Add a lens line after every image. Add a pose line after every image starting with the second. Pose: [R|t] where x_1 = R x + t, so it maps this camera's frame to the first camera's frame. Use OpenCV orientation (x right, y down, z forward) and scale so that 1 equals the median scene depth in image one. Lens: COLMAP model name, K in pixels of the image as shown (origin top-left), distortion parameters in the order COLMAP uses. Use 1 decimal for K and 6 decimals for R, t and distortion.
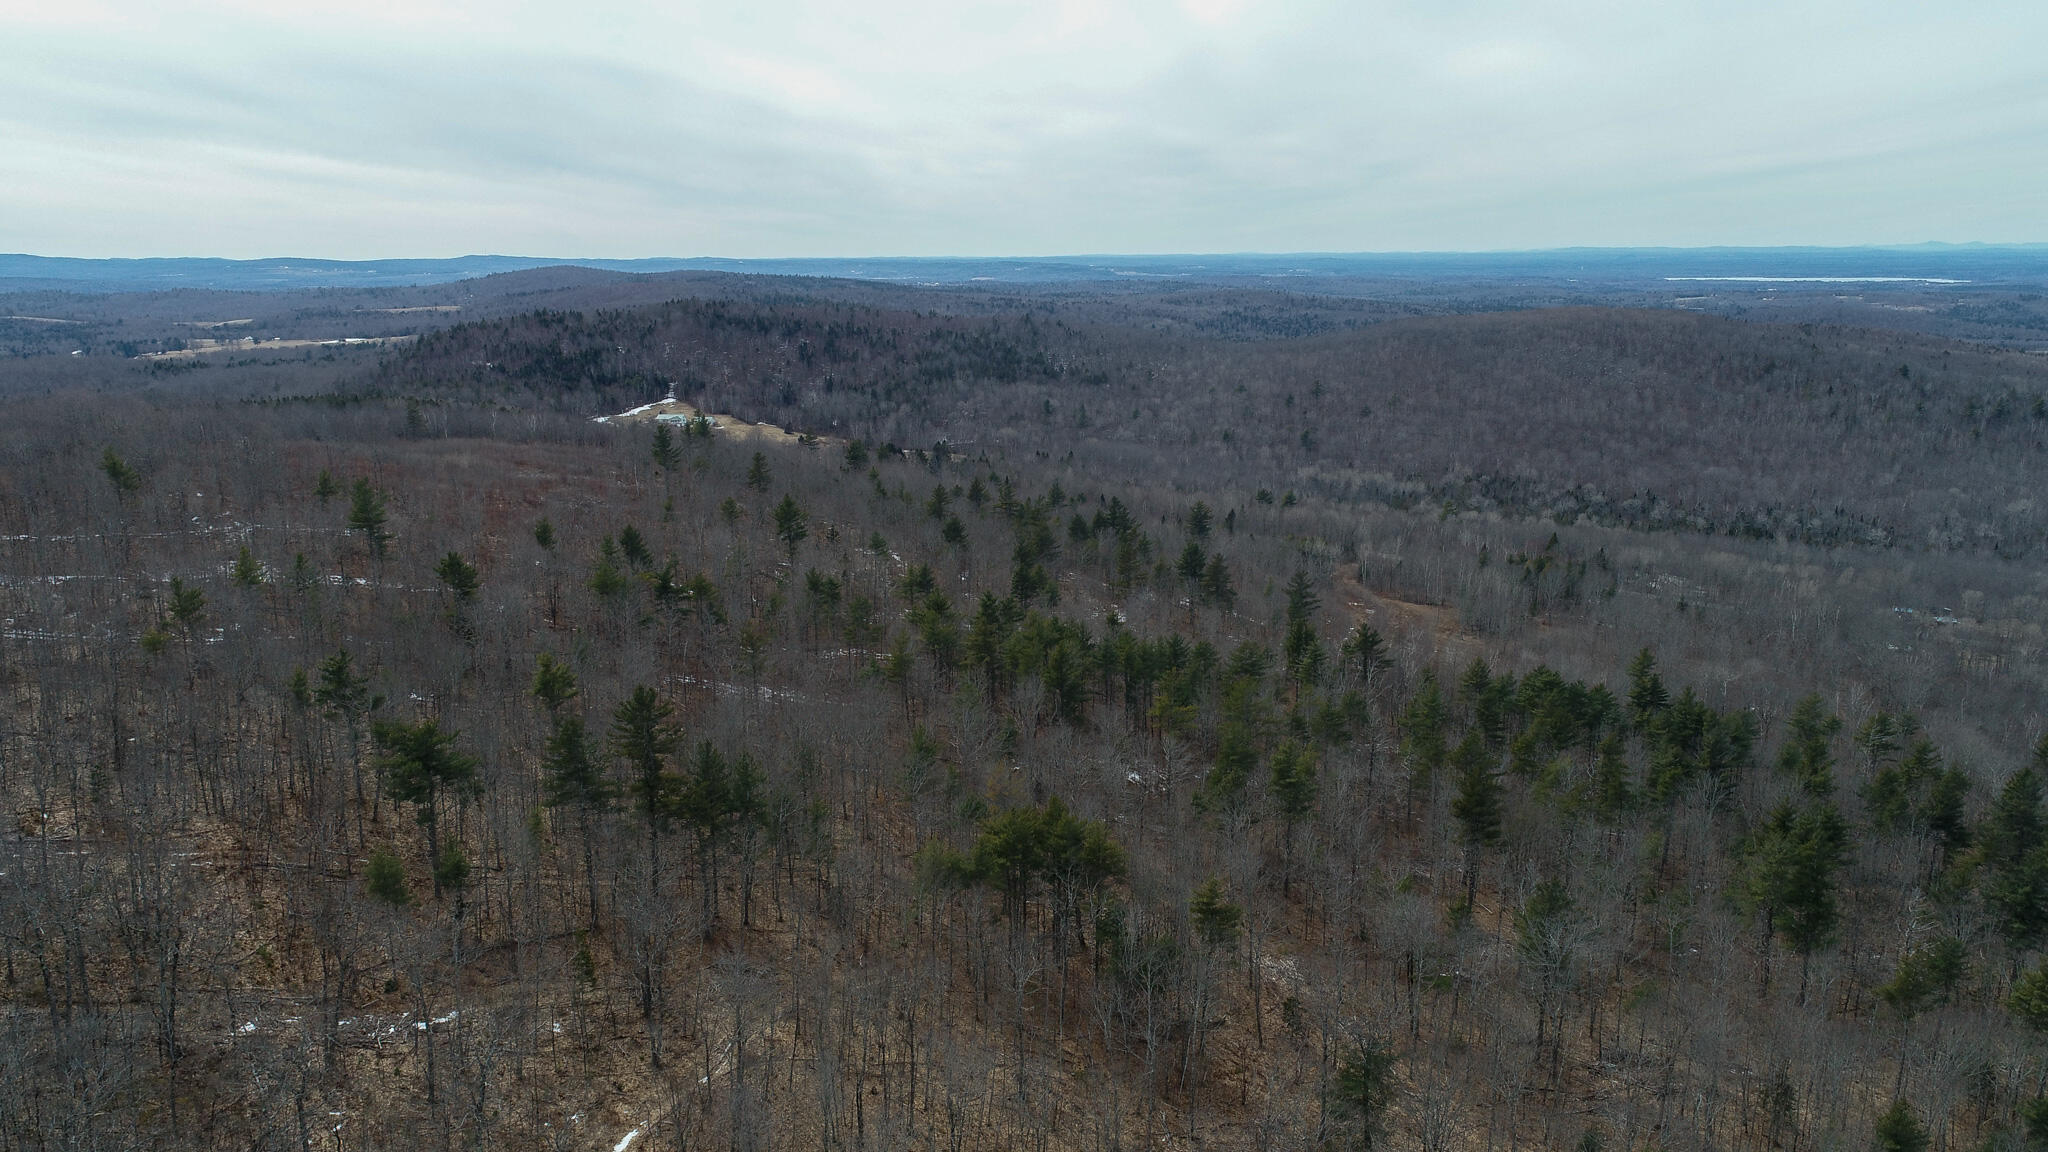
lens RADIAL K [[1483.9, 0, 1016.1], [0, 1483.9, 576.0], [0, 0, 1]] dist [0.005041, -0.000941]
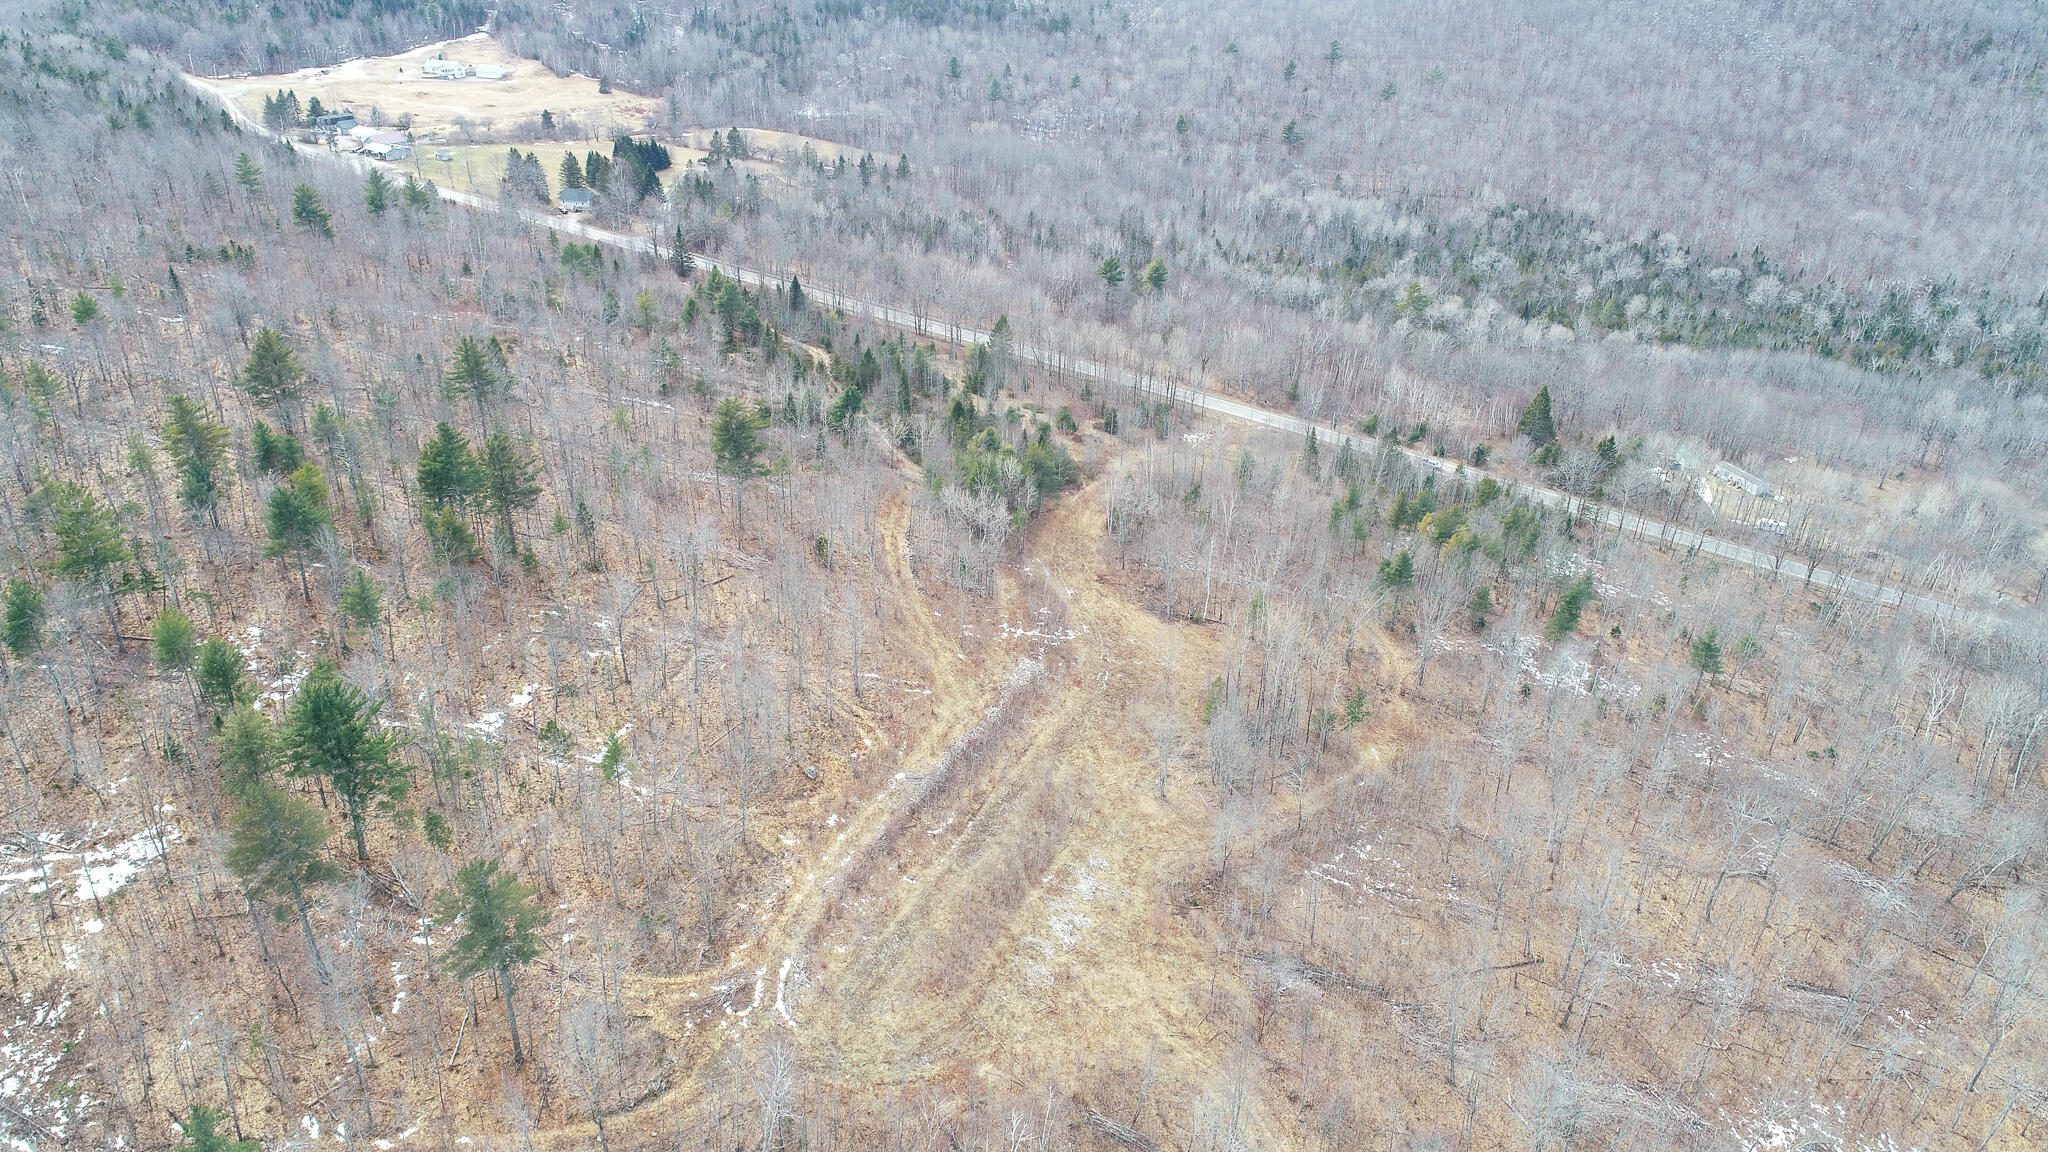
lens RADIAL K [[1377.0, 0, 1018.5], [0, 1377.0, 575.2], [0, 0, 1]] dist [0.001873, 0.003004]
pose [[0.994286, 0.070944, -0.079766, 0.123565], [-0.046497, 0.960428, 0.274619, -0.059296], [0.096092, -0.269341, 0.958239, 0.264429]]
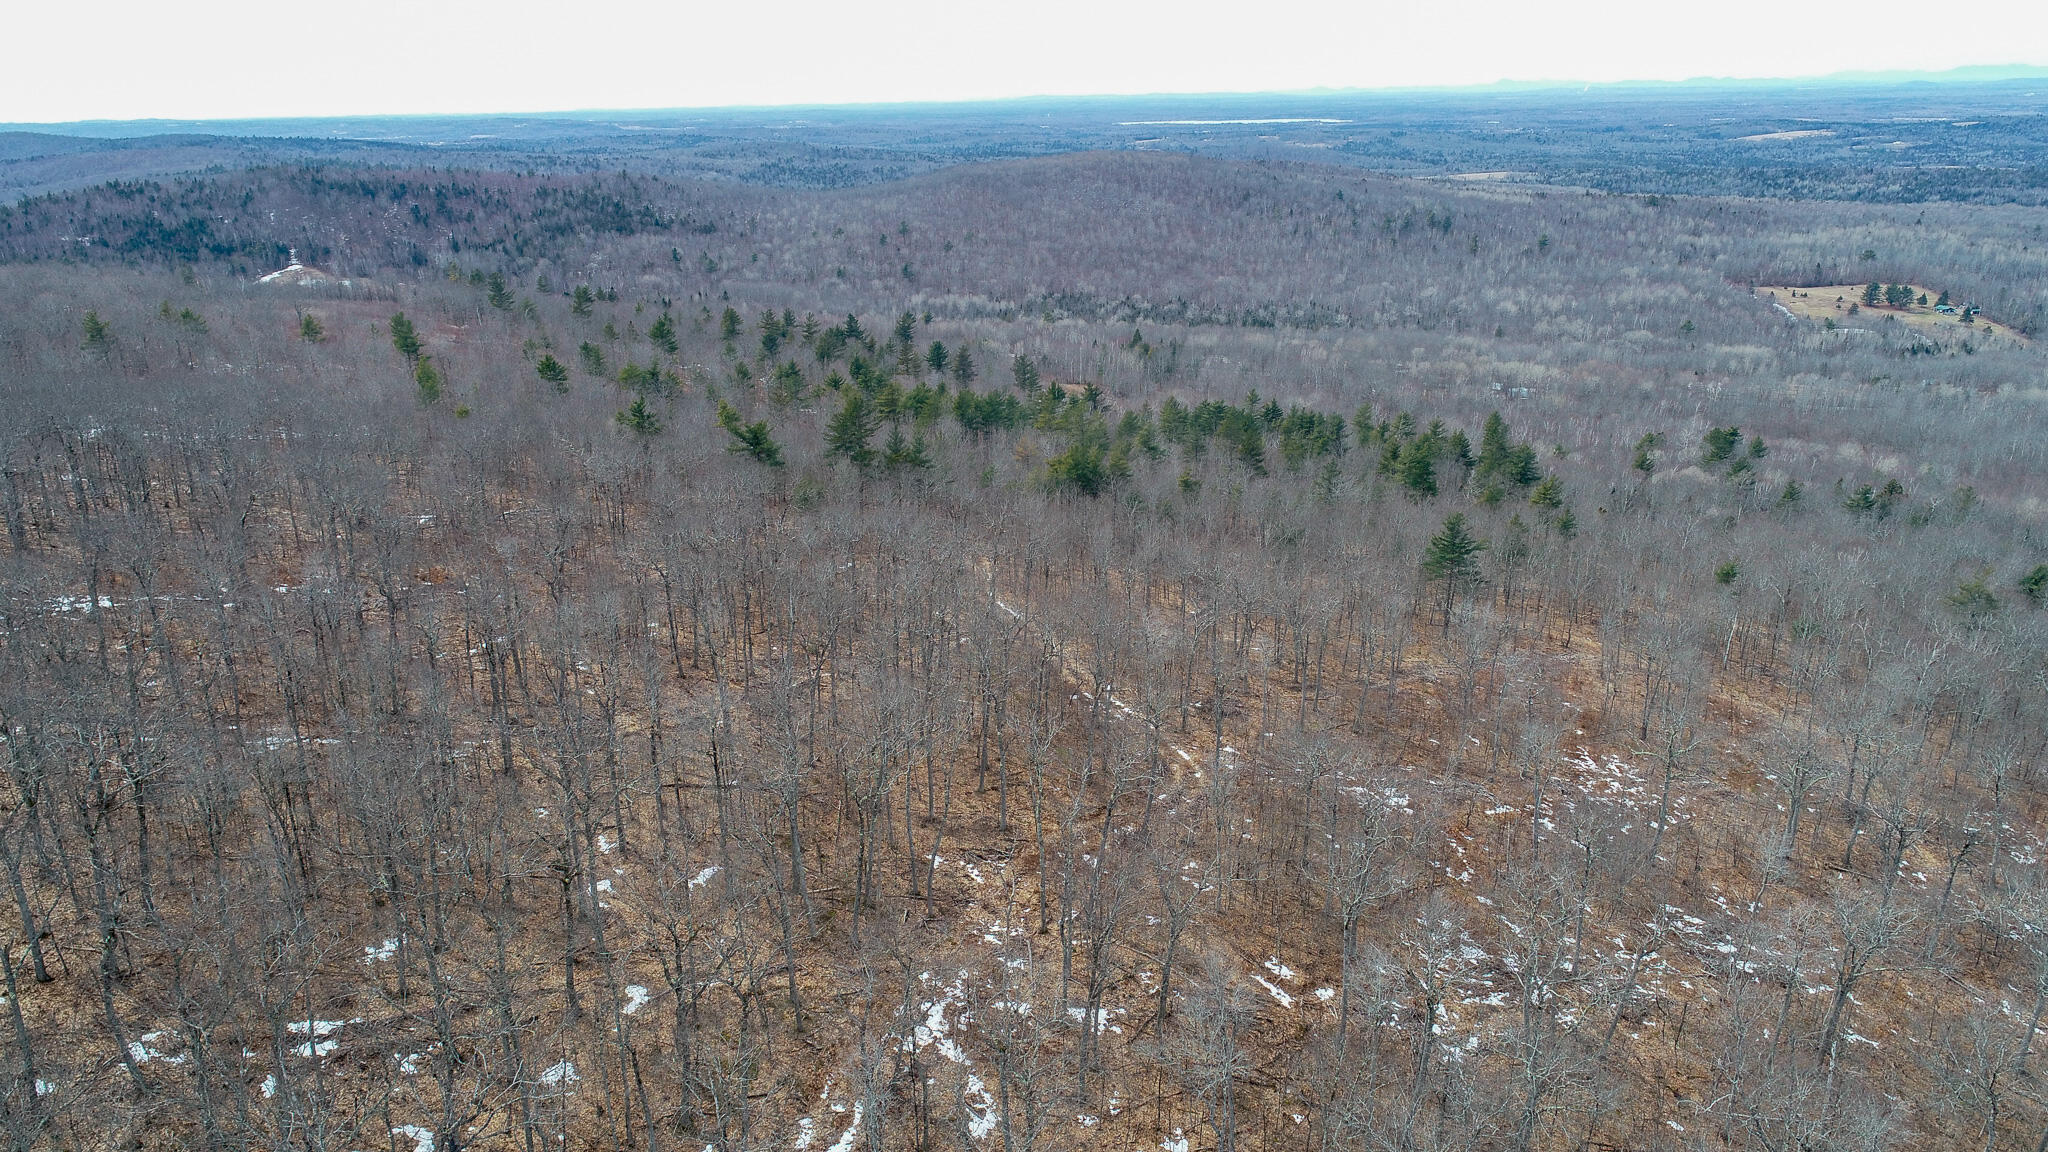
lens RADIAL K [[1377.0, 0, 1016.4], [0, 1377.0, 573.7], [0, 0, 1]] dist [0.001873, 0.003004]
pose [[0.943593, -0.120370, 0.308452, -0.083266], [0.084557, 0.988292, 0.126998, 0.012625], [-0.320127, -0.093753, 0.942724, -0.078238]]
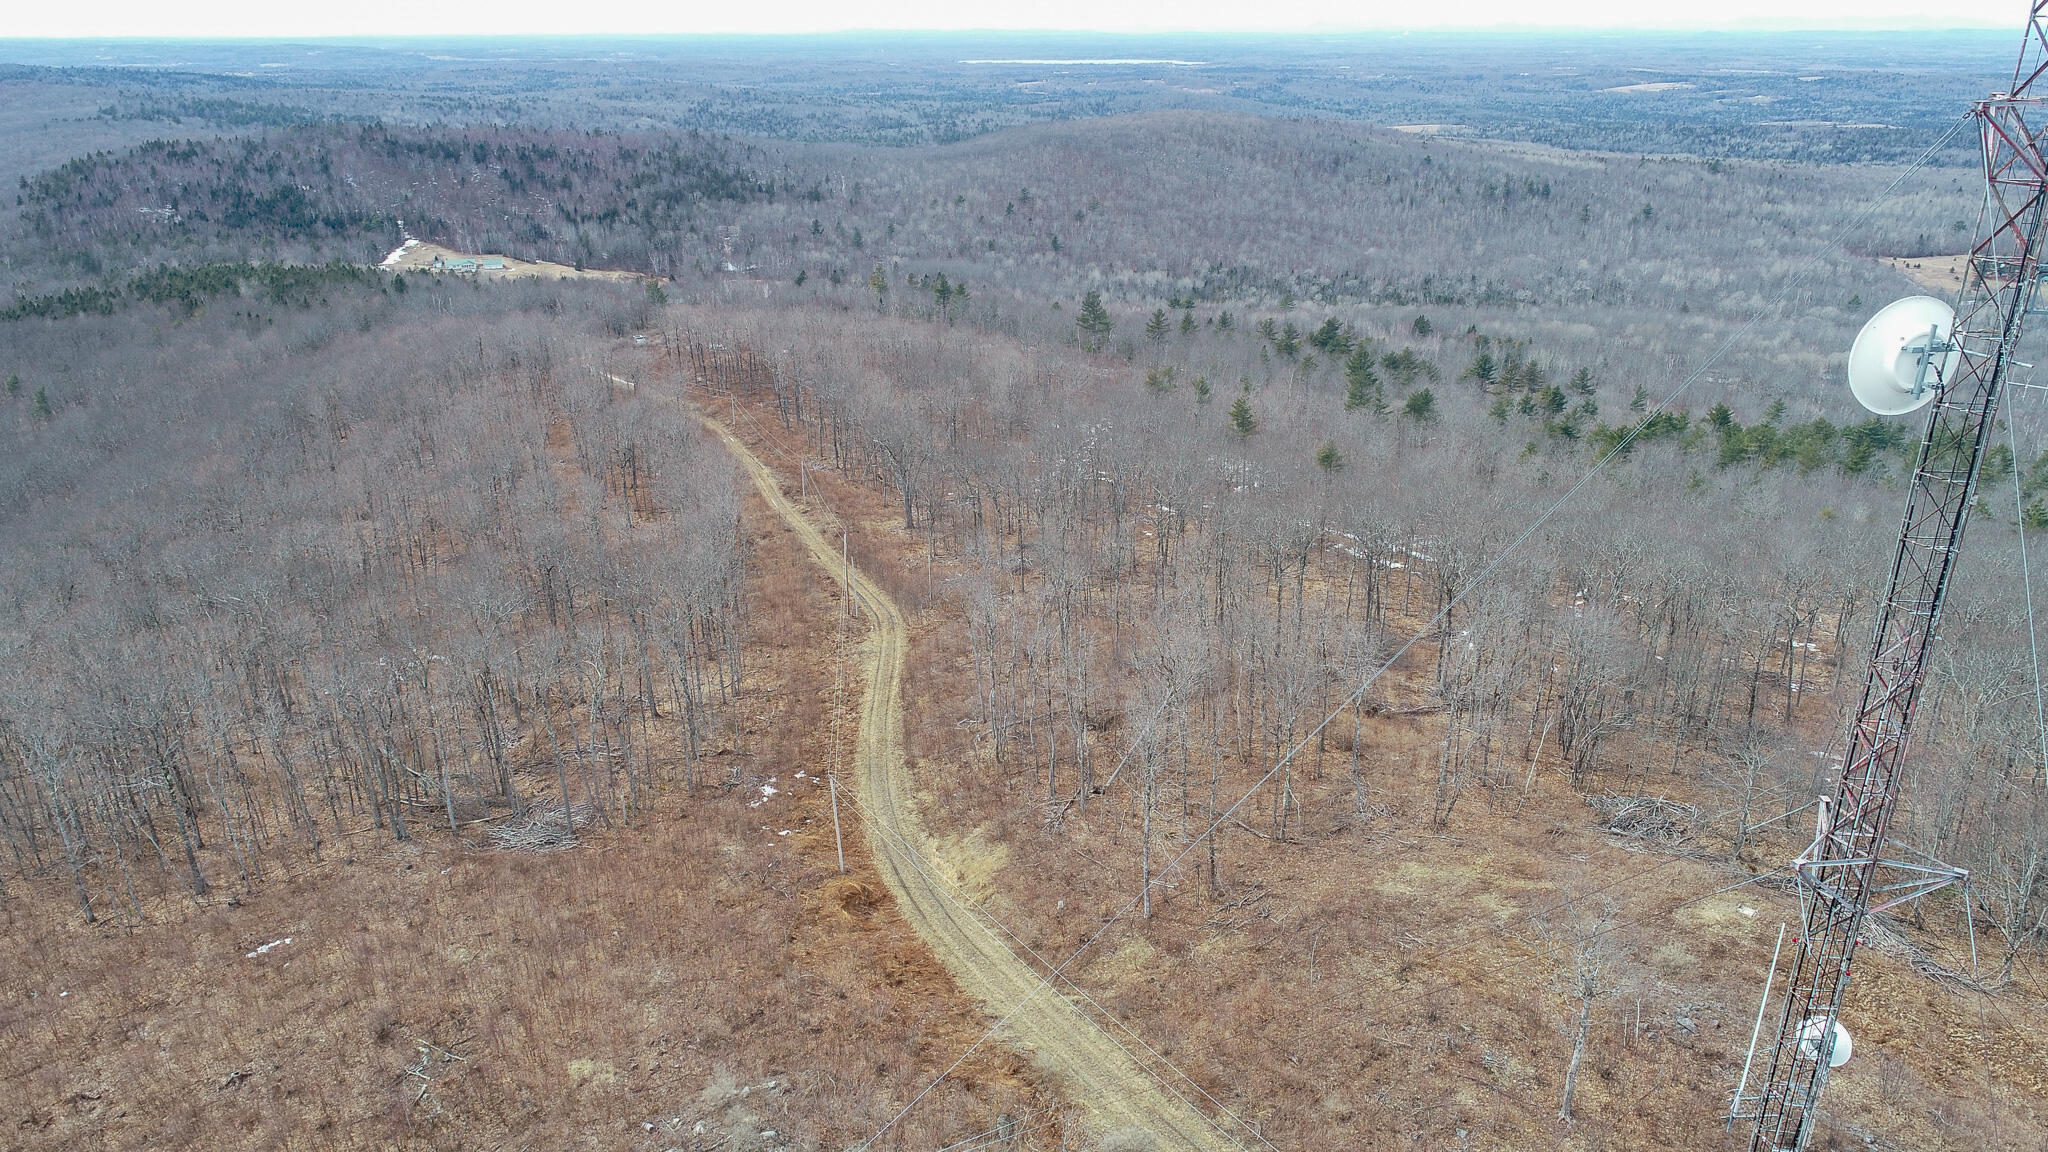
lens RADIAL K [[1377.0, 0, 1027.8], [0, 1377.0, 580.9], [0, 0, 1]] dist [0.001873, 0.003004]
pose [[0.892859, -0.164569, 0.419190, -0.288177], [0.094044, 0.978451, 0.183817, -0.033450], [-0.440407, -0.124700, 0.889096, 0.038584]]
